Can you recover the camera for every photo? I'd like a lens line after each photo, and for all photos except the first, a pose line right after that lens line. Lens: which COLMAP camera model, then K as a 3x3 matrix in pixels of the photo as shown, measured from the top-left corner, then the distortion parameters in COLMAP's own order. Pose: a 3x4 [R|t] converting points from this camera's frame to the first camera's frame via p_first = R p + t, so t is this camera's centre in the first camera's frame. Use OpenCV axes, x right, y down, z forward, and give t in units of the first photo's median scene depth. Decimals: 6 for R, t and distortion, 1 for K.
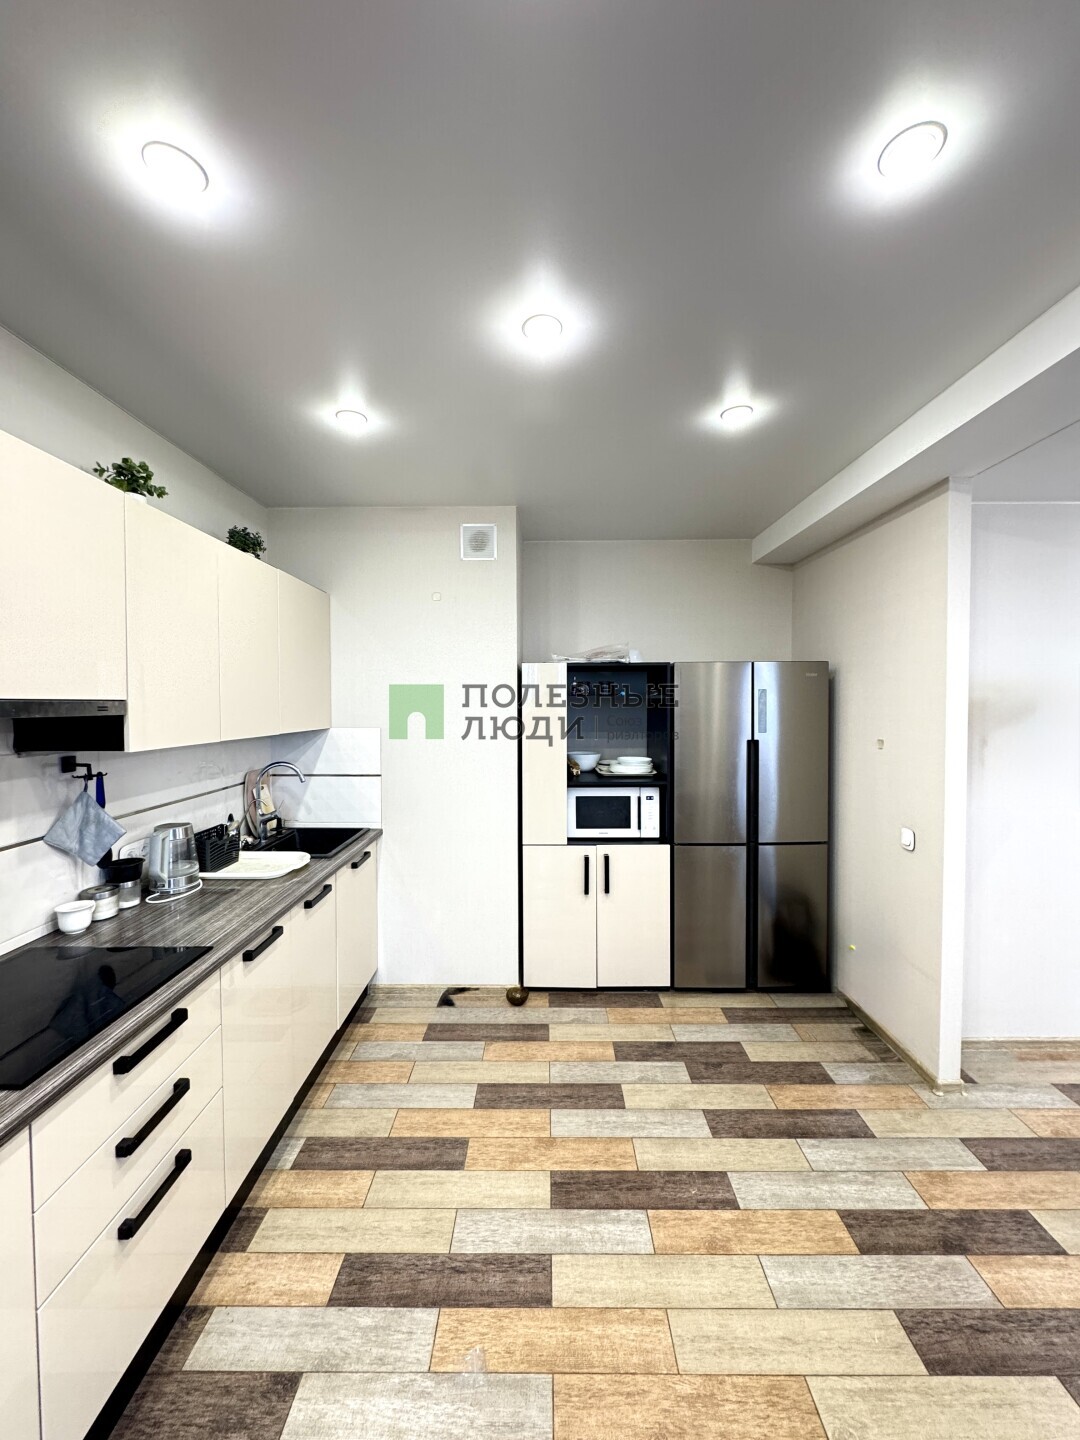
lens RADIAL K [[575.5, 0, 543.4], [0, 575.5, 718.8], [0, 0, 1]] dist [-0.003150, 0.000768]
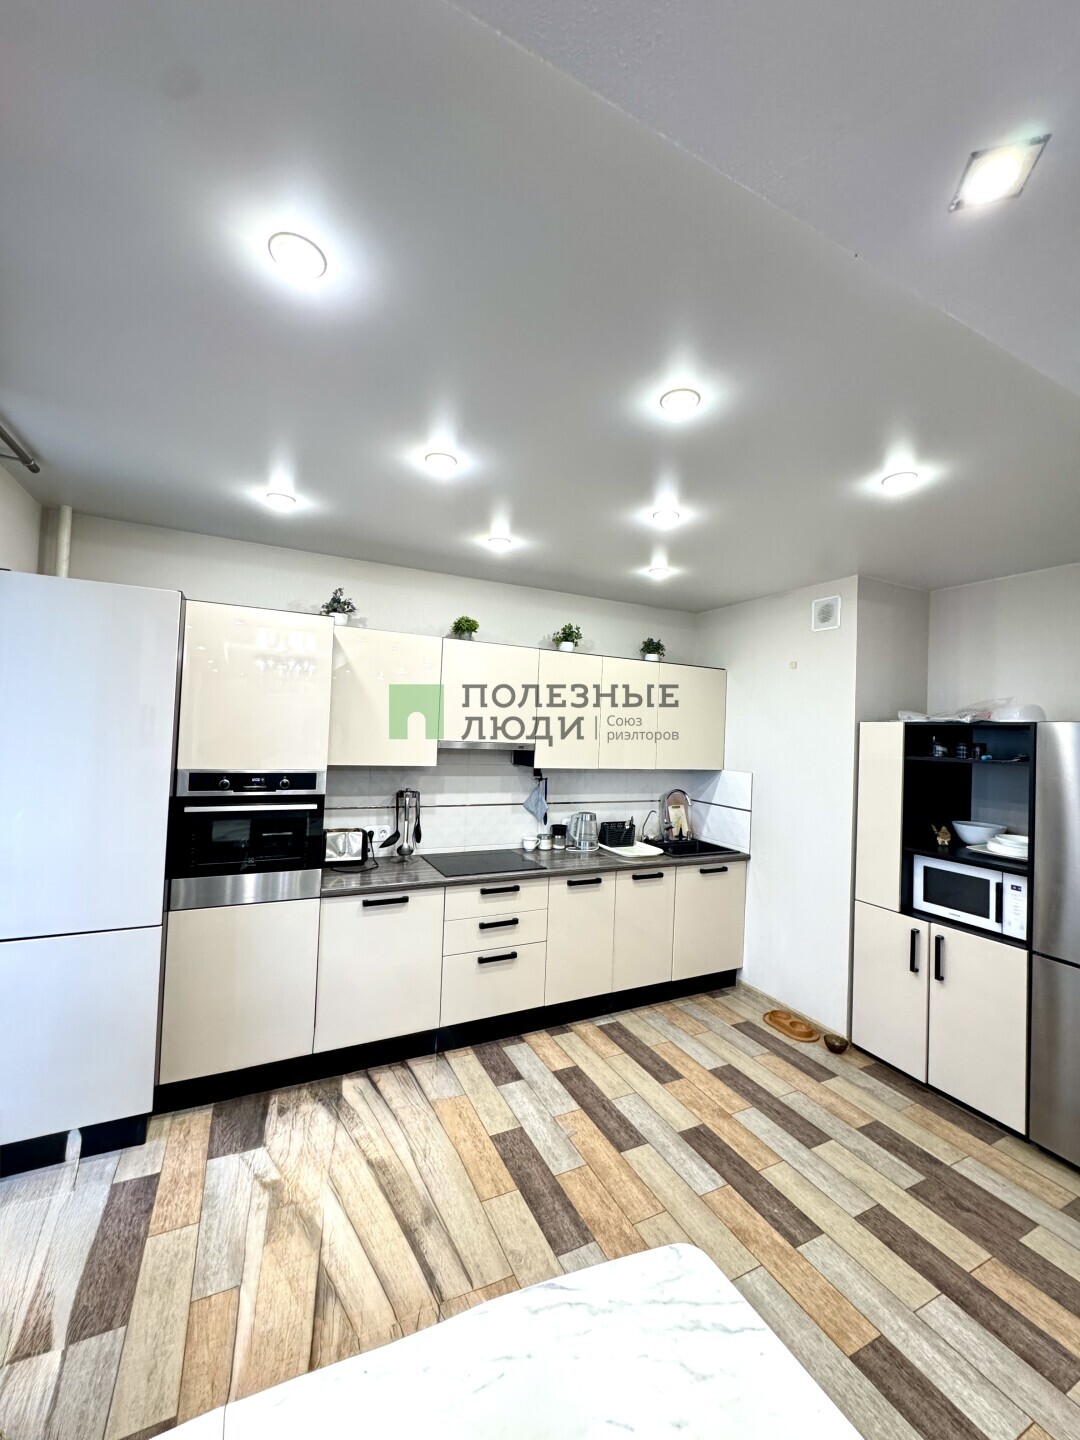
lens RADIAL K [[575.5, 0, 540.1], [0, 575.5, 719.1], [0, 0, 1]] dist [-0.003150, 0.000768]
pose [[0.446053, 0.000764, -0.895006, 0.947515], [-0.068640, 0.997084, -0.033357, -0.041395], [0.892371, 0.076312, 0.444805, 0.034958]]
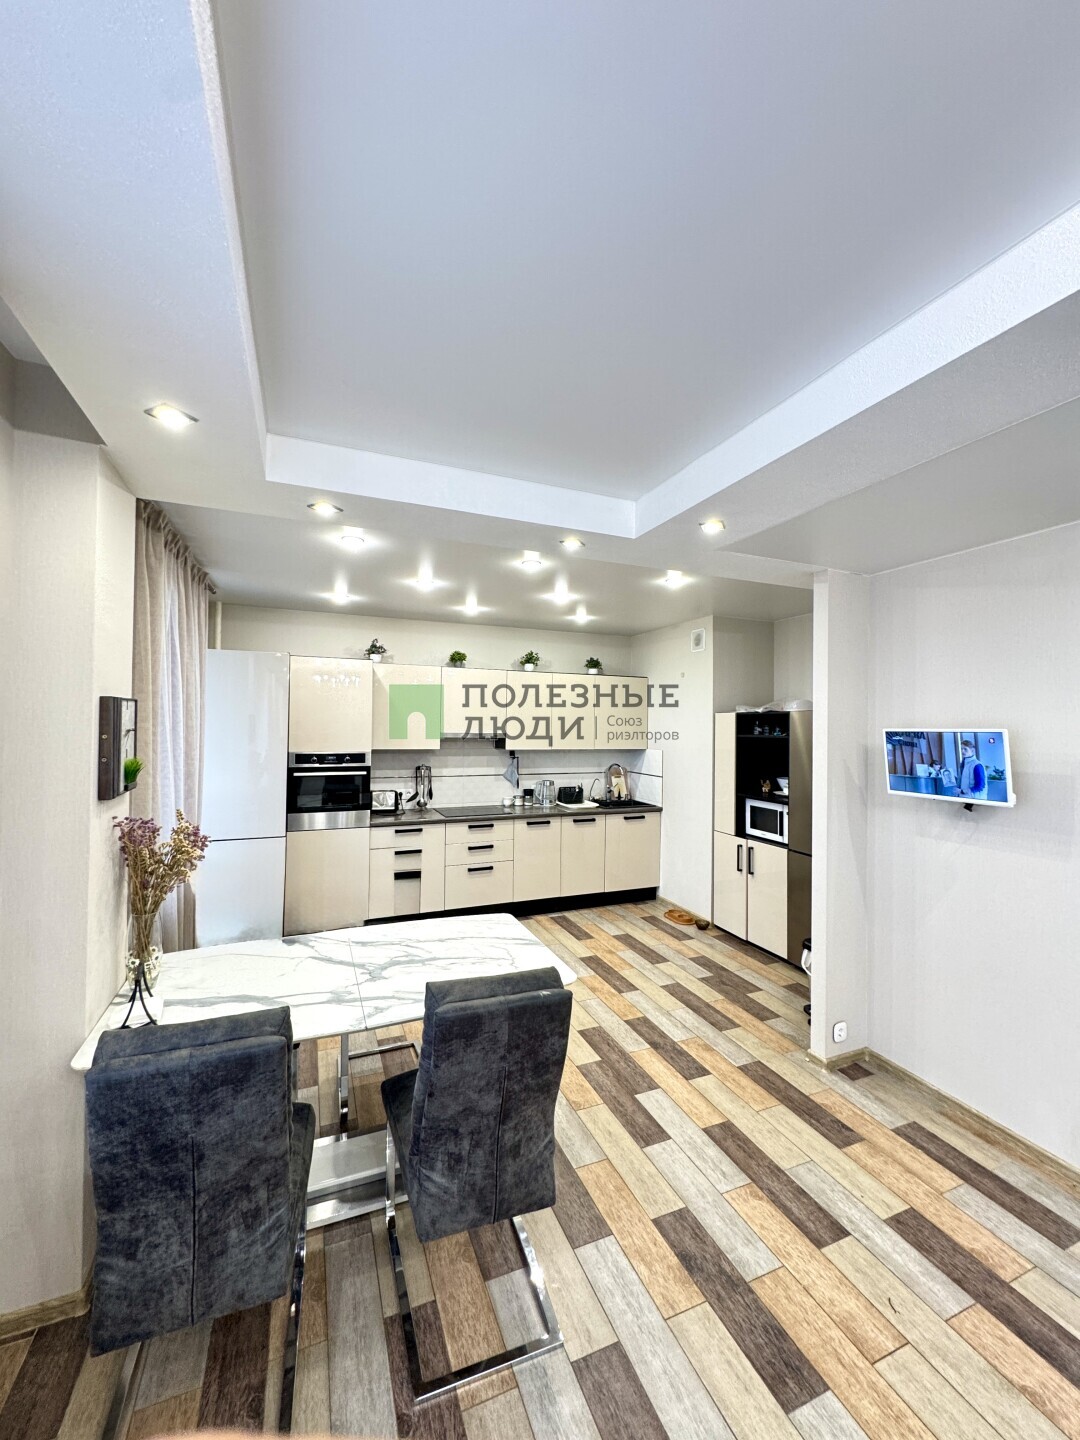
lens RADIAL K [[575.5, 0, 540.0], [0, 575.5, 721.3], [0, 0, 1]] dist [-0.003150, 0.000768]
pose [[0.381483, 0.000095, -0.924376, 1.836744], [-0.042305, 0.998954, -0.017356, -0.040641], [0.923407, 0.045727, 0.381088, -0.054525]]
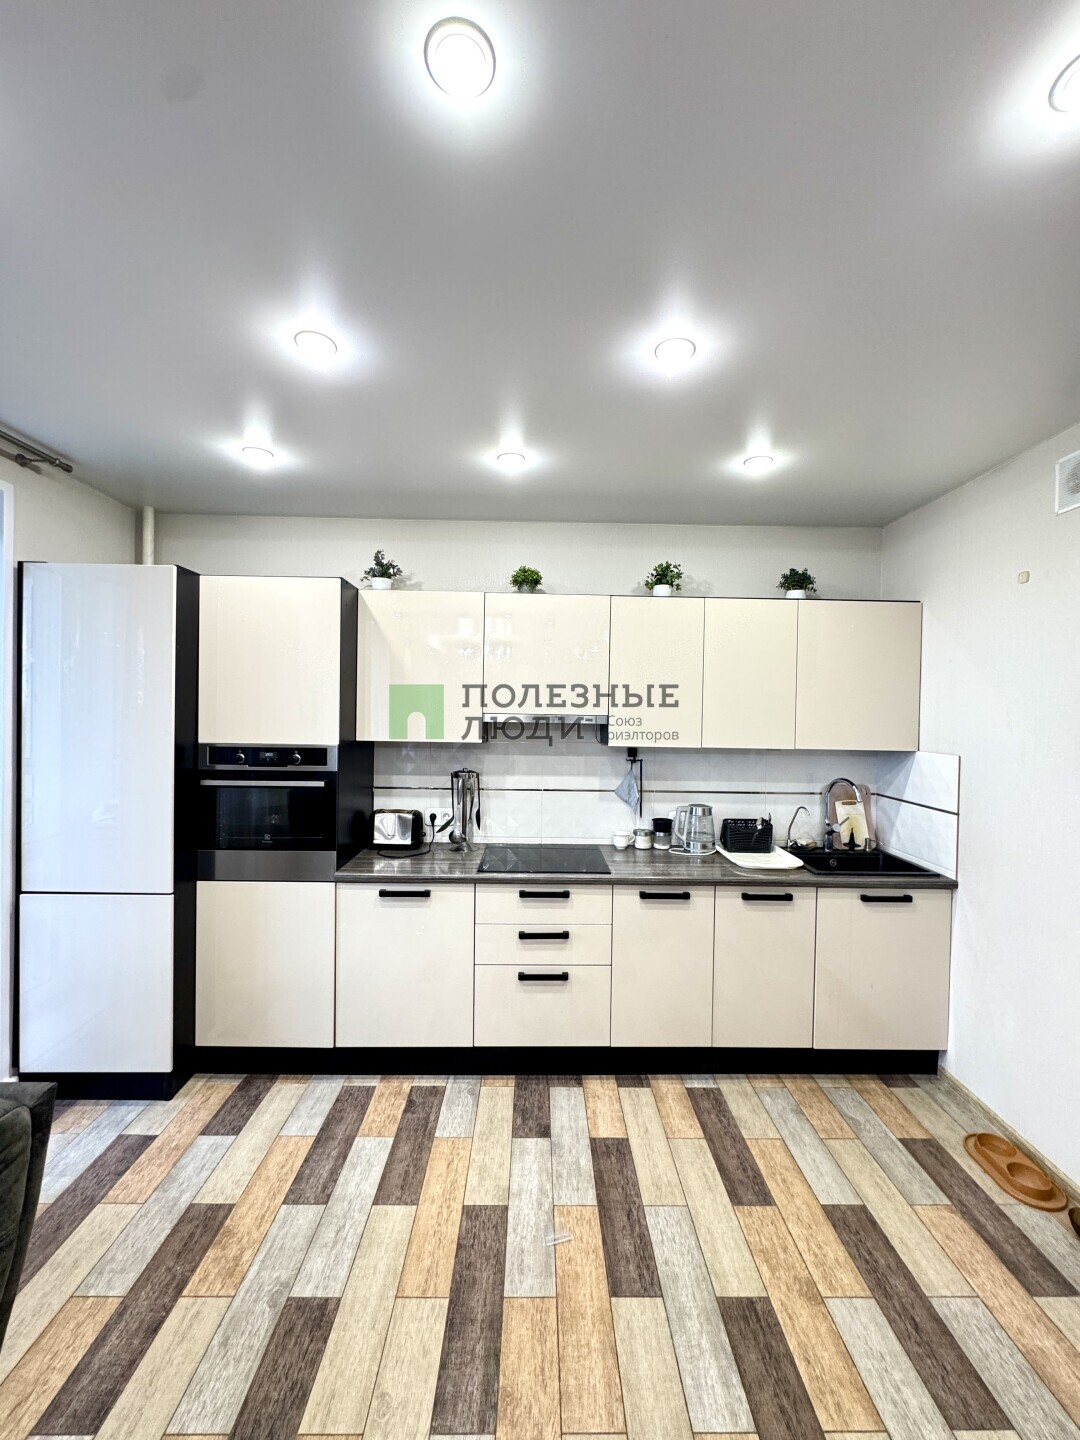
lens RADIAL K [[575.5, 0, 539.9], [0, 575.5, 718.2], [0, 0, 1]] dist [-0.003150, 0.000768]
pose [[0.015576, 0.016544, -0.999742, 0.772062], [-0.047798, 0.998732, 0.015783, -0.031821], [0.998736, 0.047540, 0.016348, 0.593701]]
